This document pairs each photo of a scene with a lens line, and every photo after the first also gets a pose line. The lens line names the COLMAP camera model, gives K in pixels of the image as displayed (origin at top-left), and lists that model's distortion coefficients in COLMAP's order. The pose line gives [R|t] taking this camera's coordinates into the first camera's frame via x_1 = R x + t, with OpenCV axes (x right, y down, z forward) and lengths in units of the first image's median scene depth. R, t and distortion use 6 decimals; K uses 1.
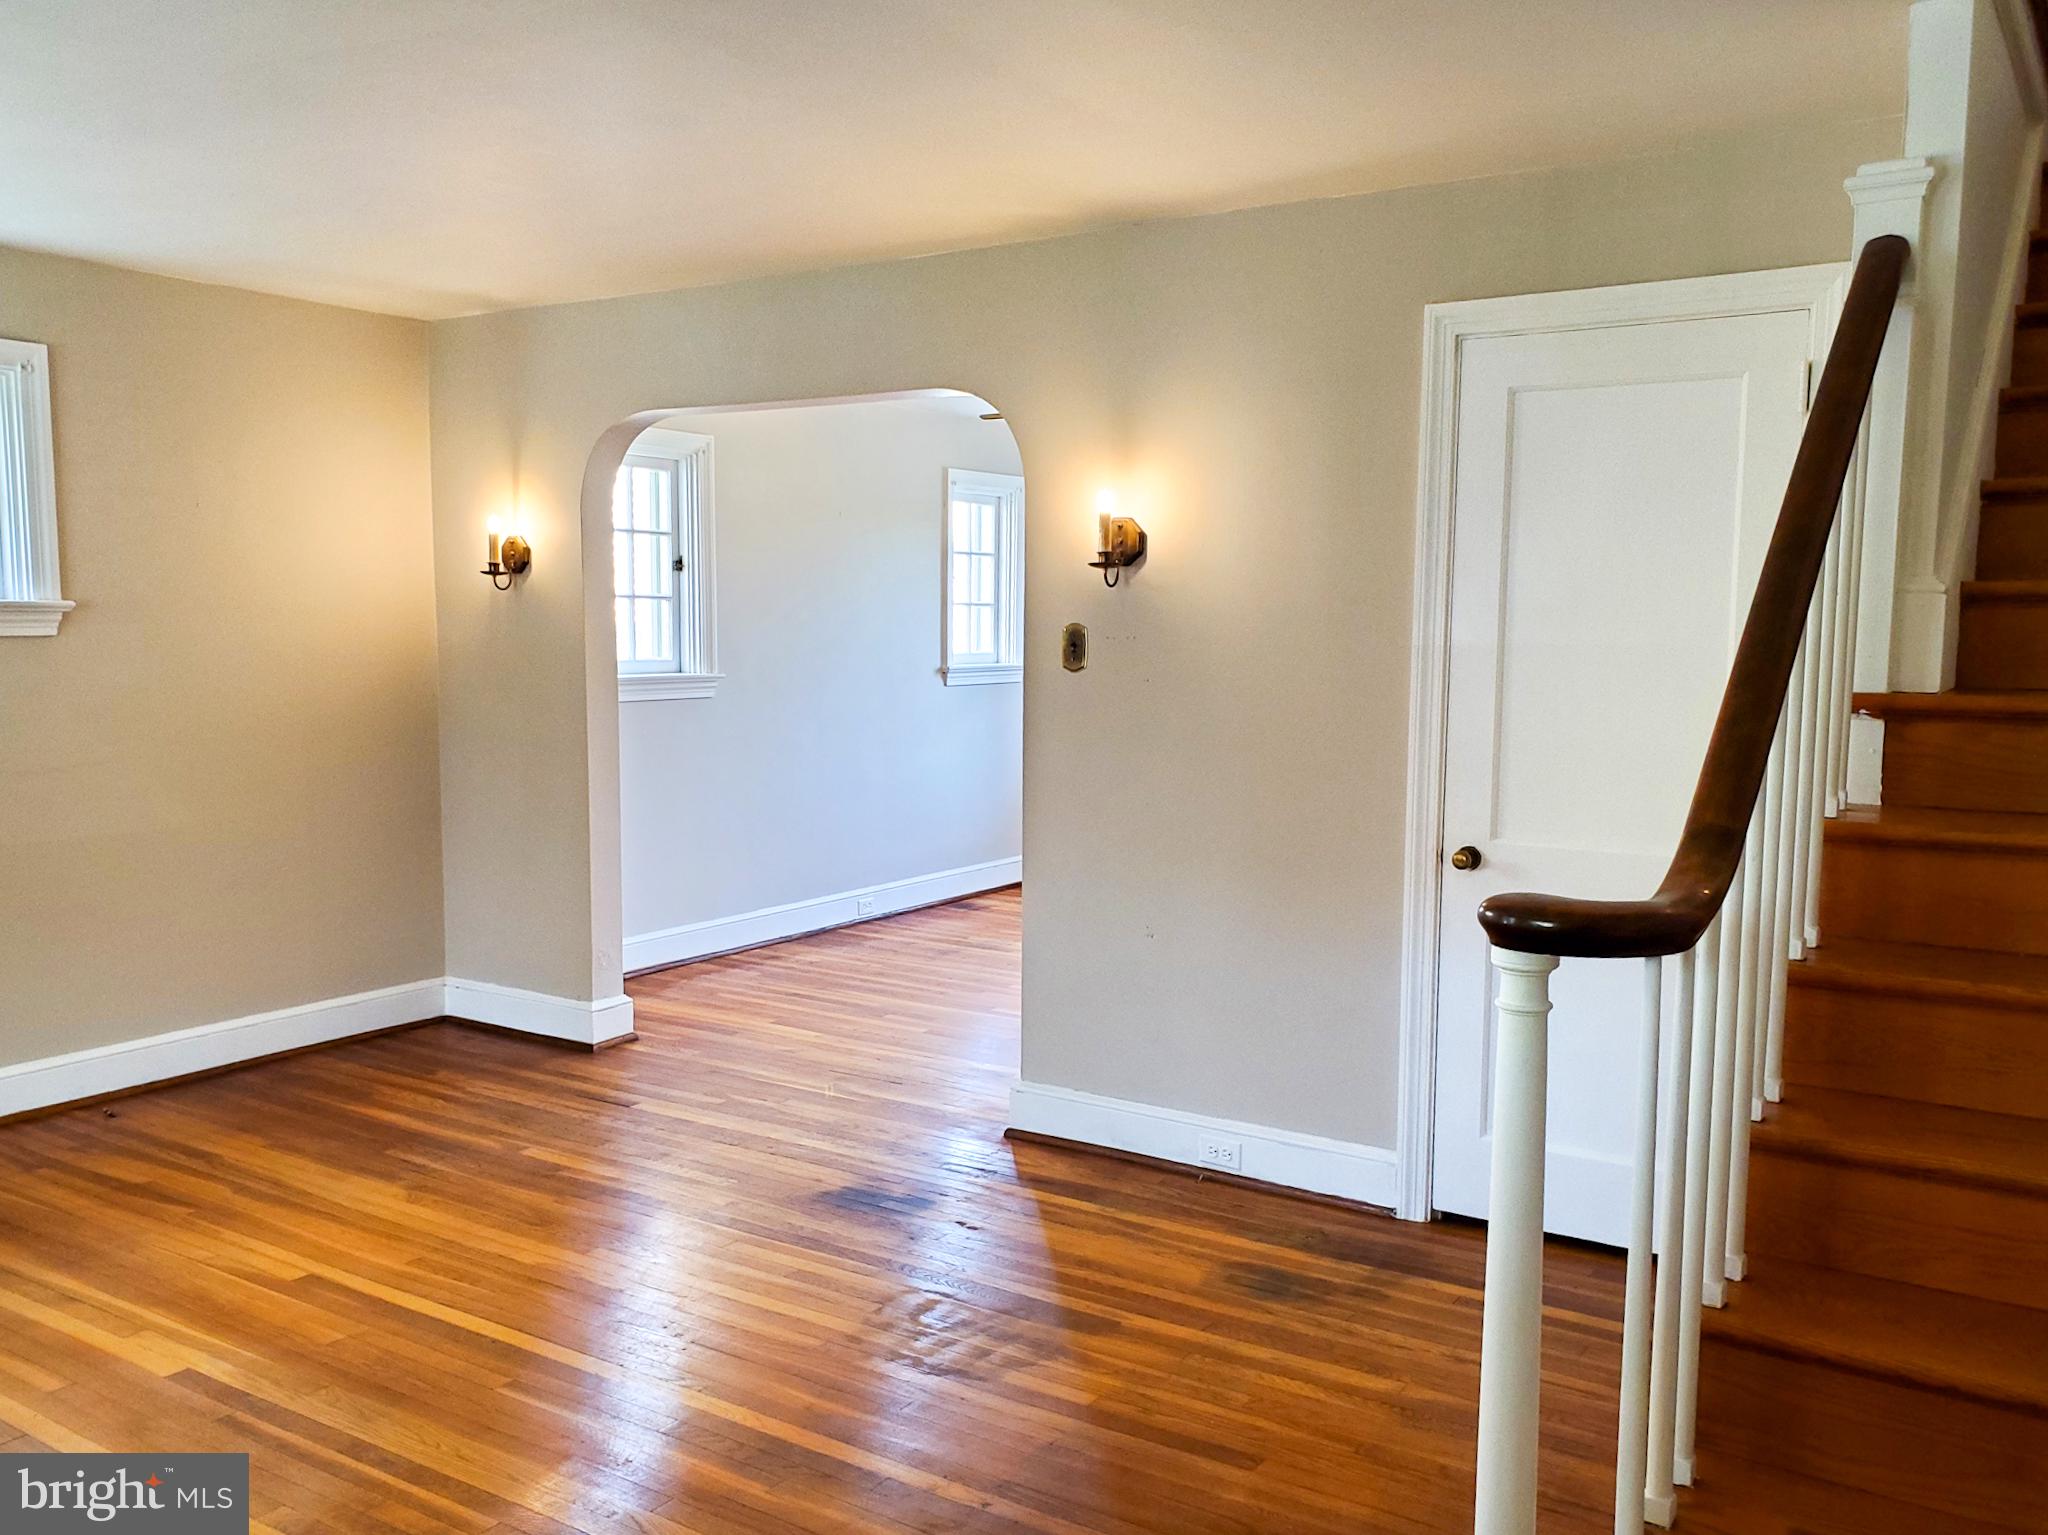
lens RADIAL K [[1715.8, 0, 1020.0], [0, 1715.8, 816.0], [0, 0, 1]] dist [0.004926, -0.014039]
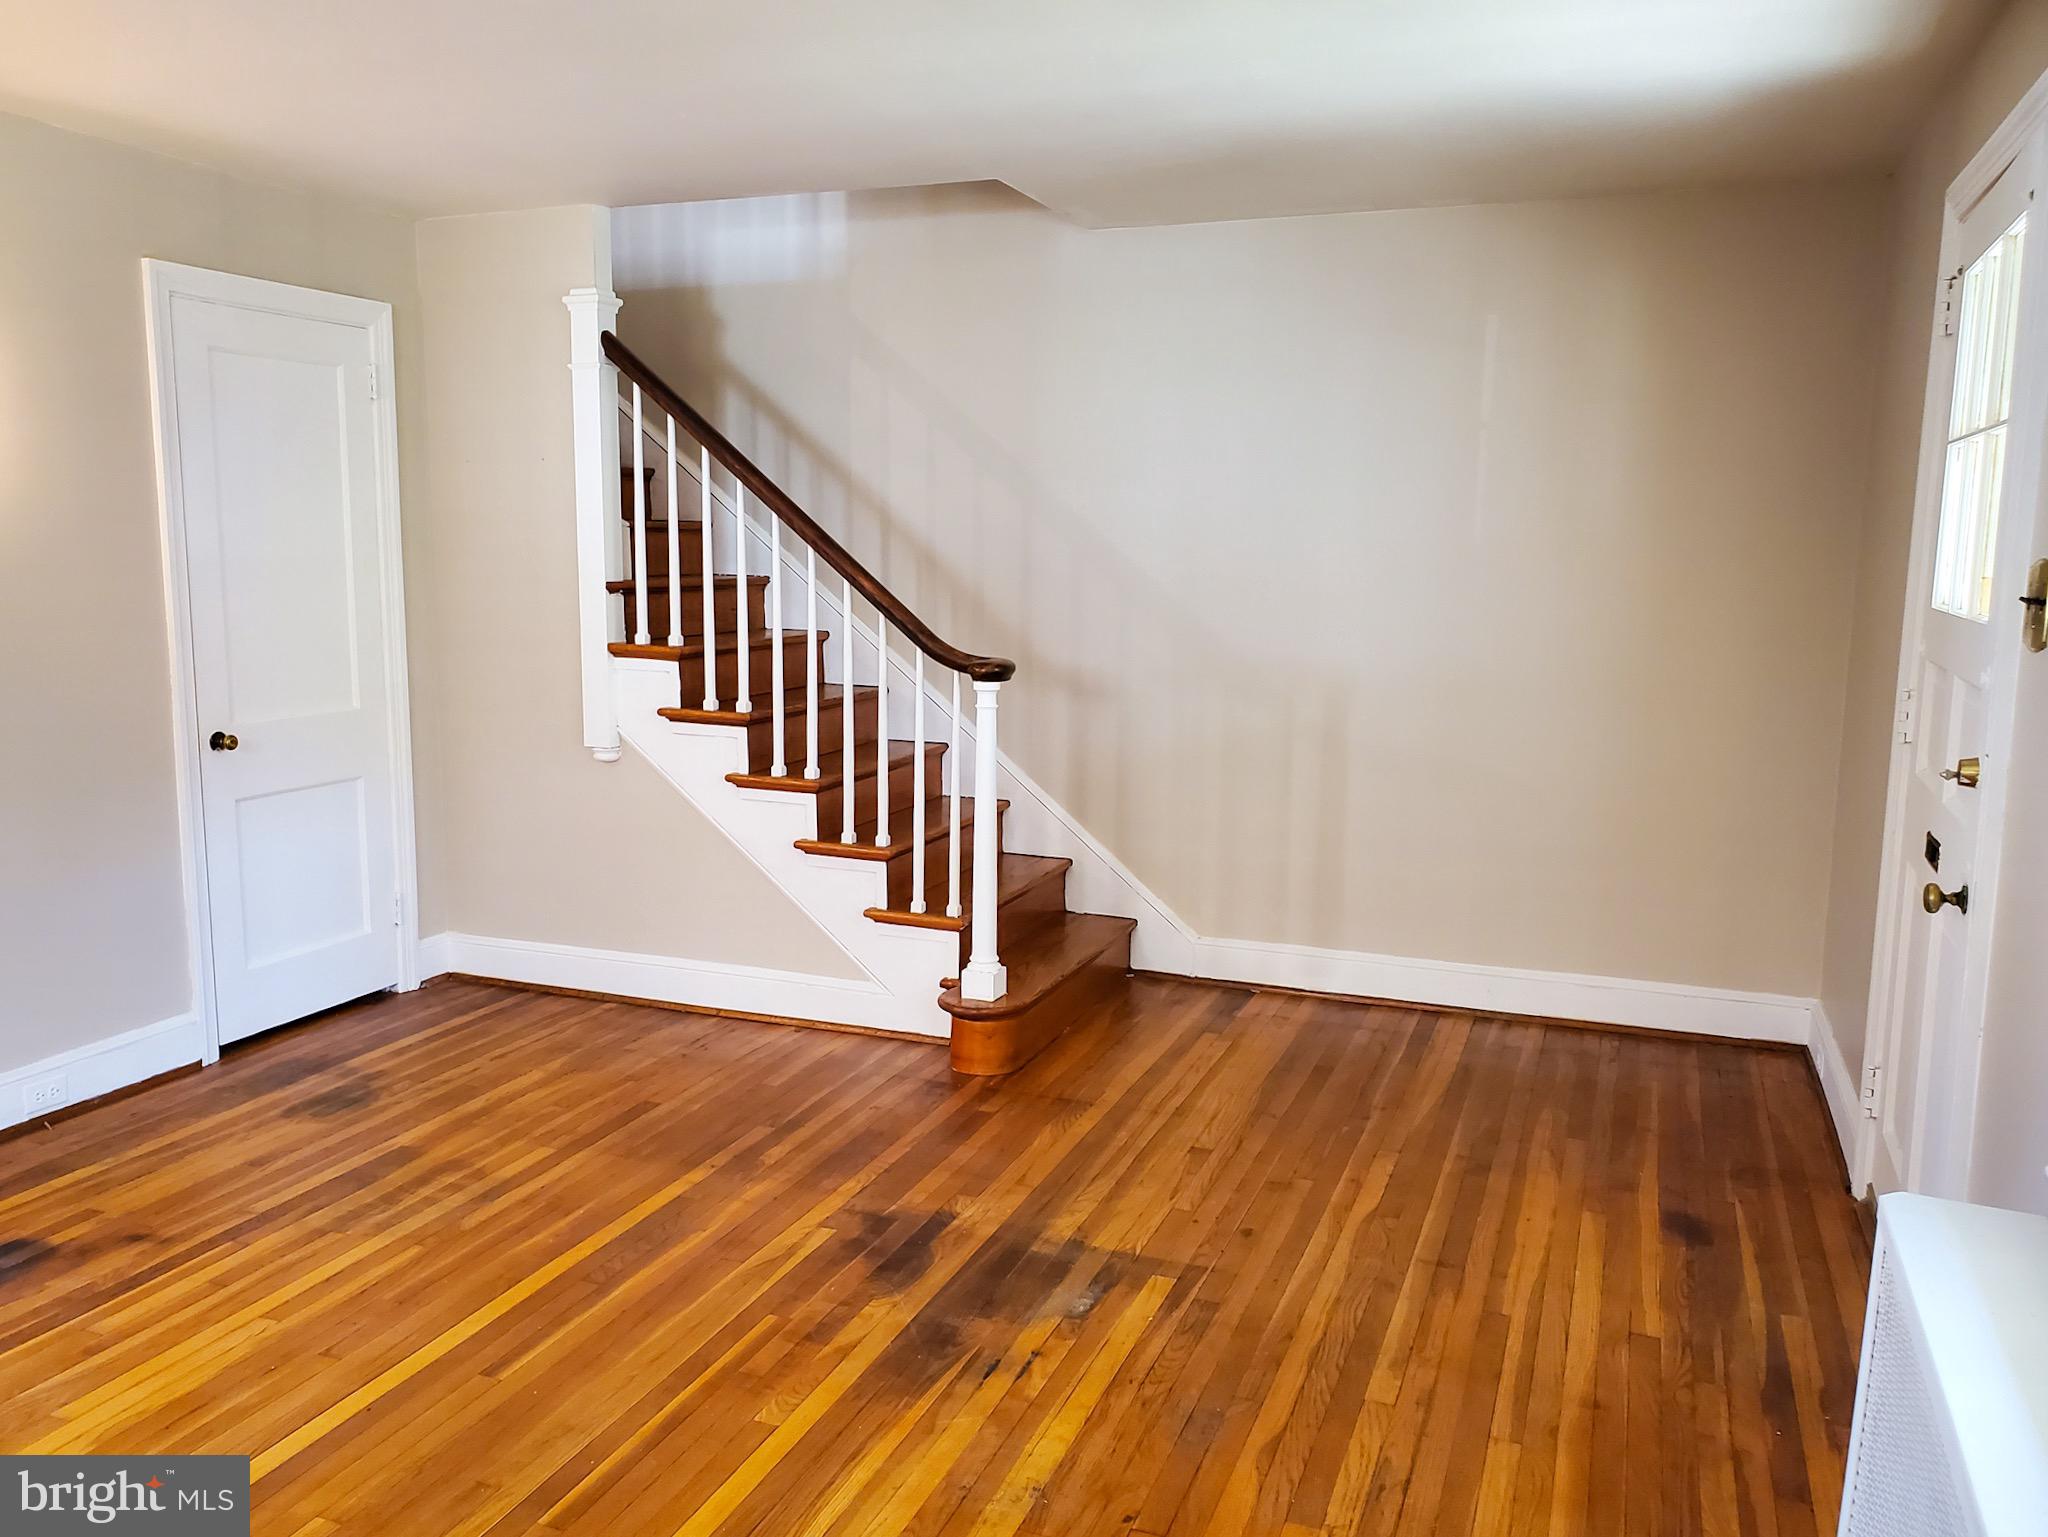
lens RADIAL K [[1641.9, 0, 942.7], [0, 1641.9, 782.7], [0, 0, 1]] dist [0.013498, 0.010235]
pose [[-0.183831, -0.150454, 0.971375, -0.774991], [0.109044, 0.978995, 0.172271, -0.072899], [-0.976891, 0.137591, -0.163564, 0.577708]]
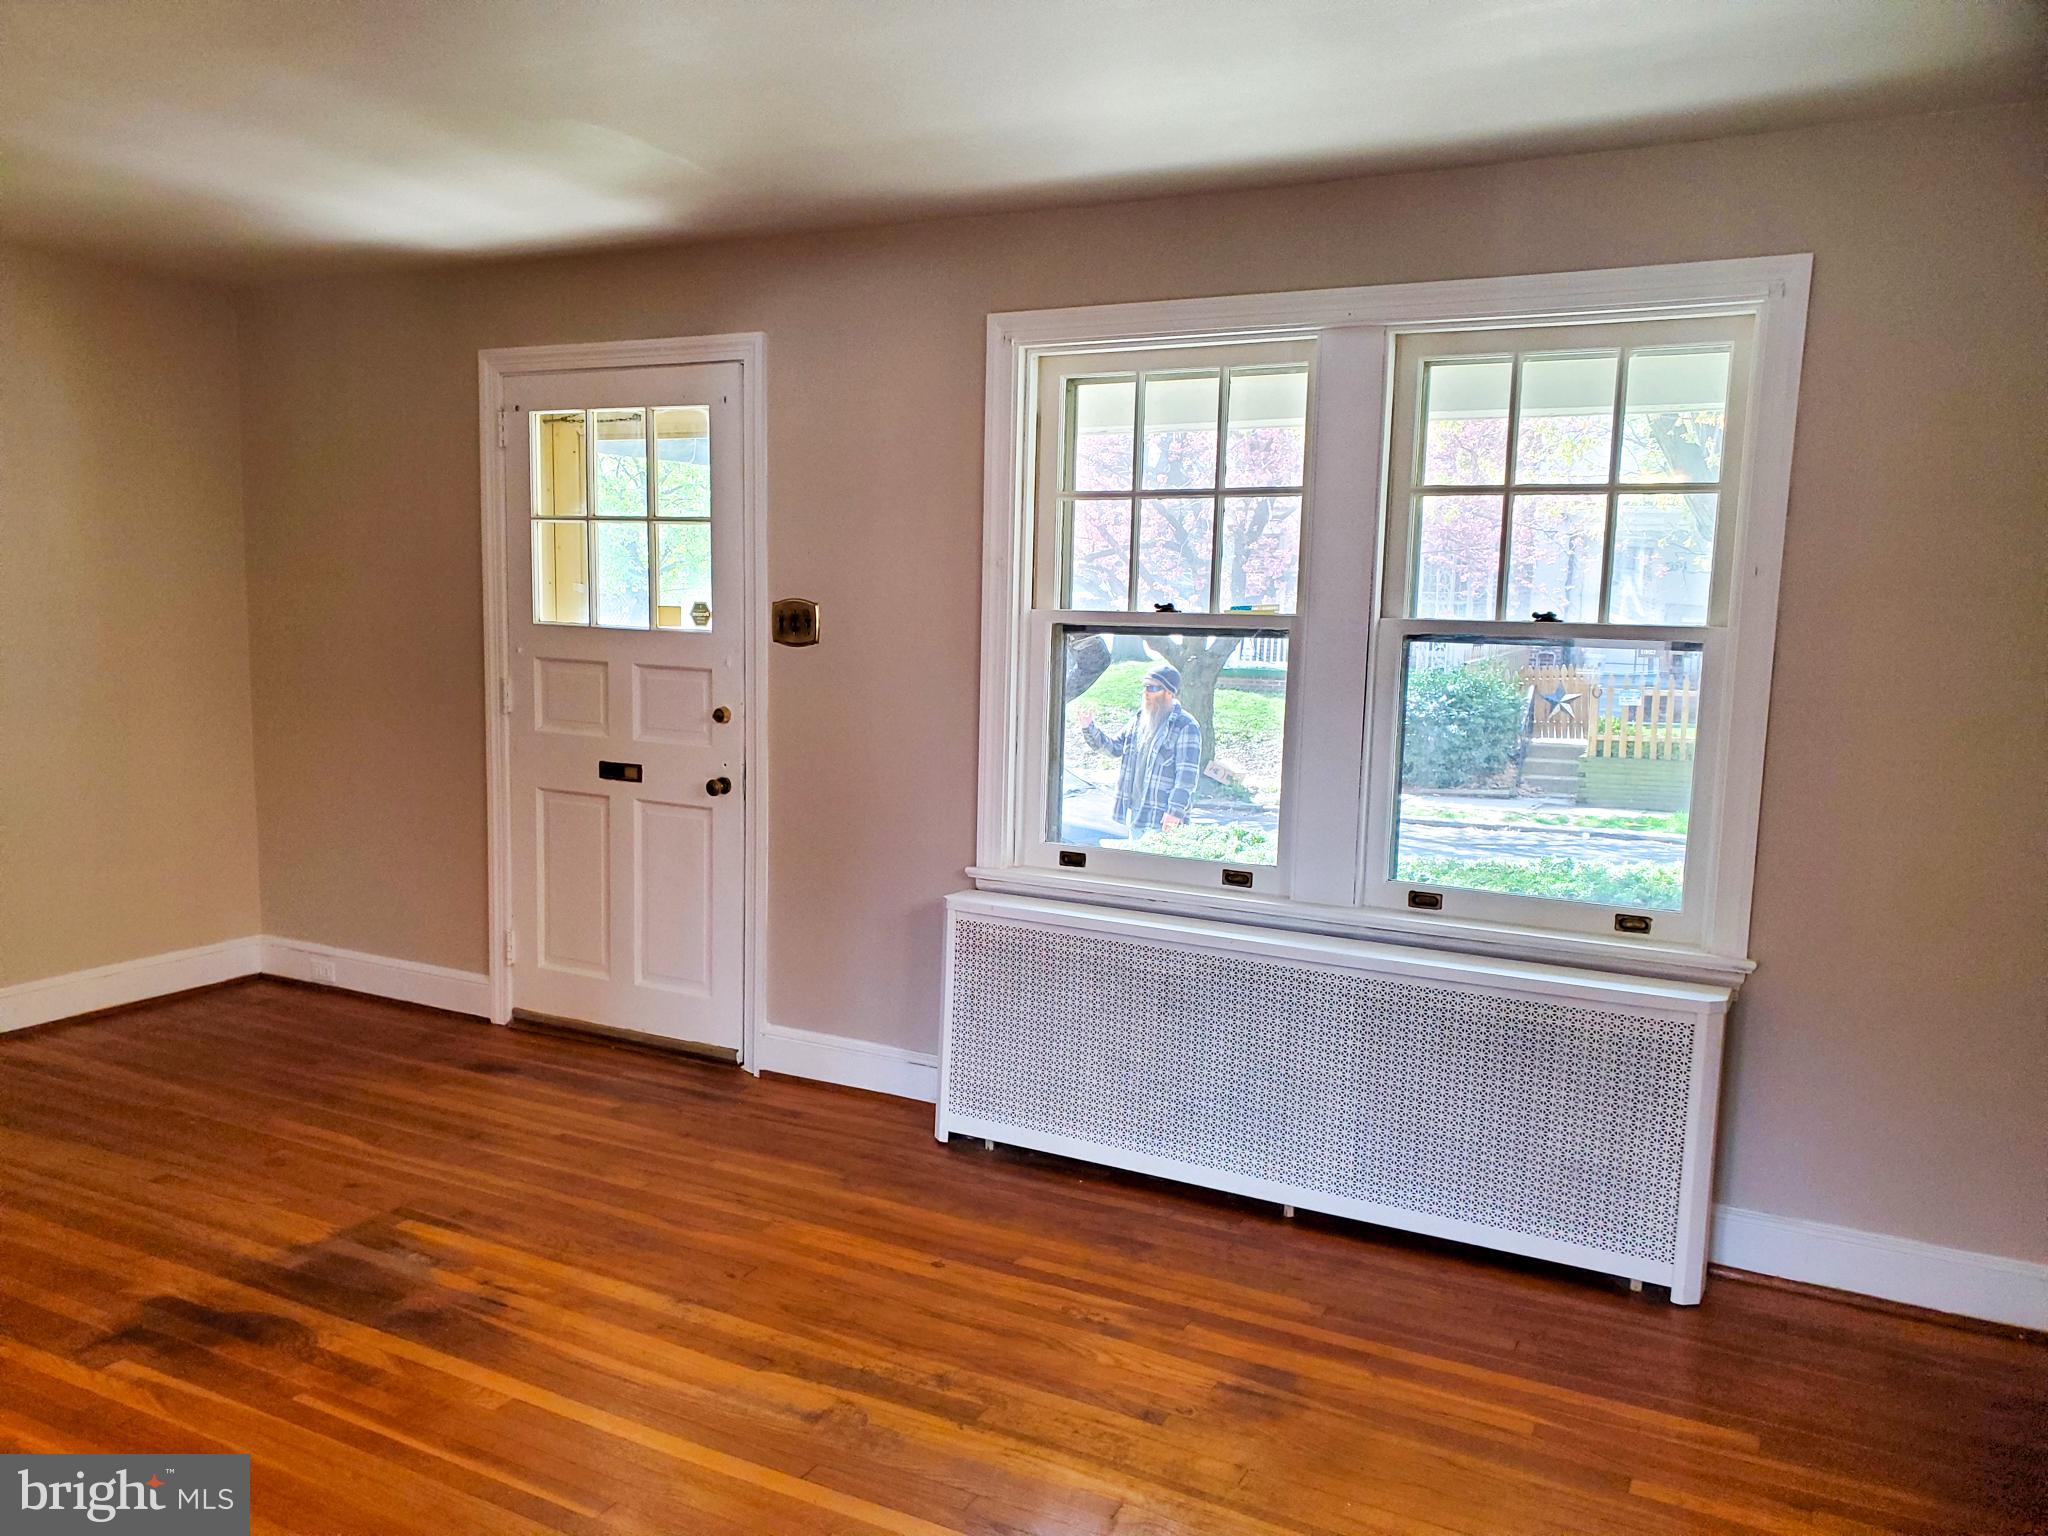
lens RADIAL K [[1578.3, 0, 965.8], [0, 1578.3, 803.7], [0, 0, 1]] dist [0.020904, 0.001628]
pose [[-0.996816, -0.014775, -0.078356, -0.373097], [-0.034255, 0.966733, 0.253483, -0.139813], [0.072004, 0.255360, -0.964161, 1.098122]]
